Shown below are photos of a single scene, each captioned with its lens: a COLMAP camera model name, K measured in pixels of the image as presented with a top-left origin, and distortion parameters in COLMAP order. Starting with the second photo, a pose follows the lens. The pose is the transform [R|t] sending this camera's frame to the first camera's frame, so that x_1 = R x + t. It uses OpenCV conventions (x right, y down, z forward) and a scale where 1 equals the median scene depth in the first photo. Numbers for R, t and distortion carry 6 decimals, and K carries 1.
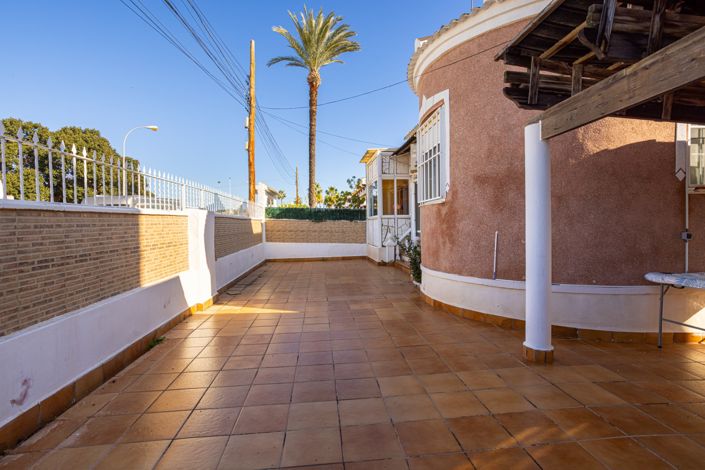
lens RADIAL K [[352.8, 0, 352.5], [0, 352.8, 235.0], [0, 0, 1]] dist [0.001235, 0.000675]
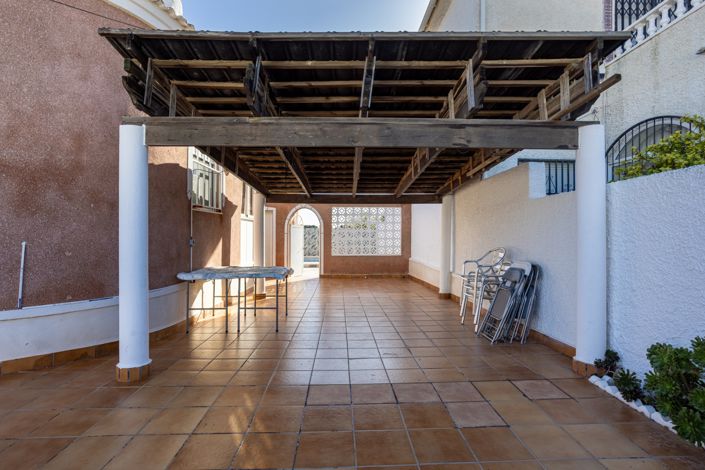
lens RADIAL K [[352.8, 0, 352.5], [0, 352.8, 235.0], [0, 0, 1]] dist [0.001235, 0.000675]
pose [[0.057599, 0.000282, 0.998340, -0.362933], [0.029033, 0.999577, -0.001957, -0.004351], [-0.997918, 0.029097, 0.057567, 0.354022]]
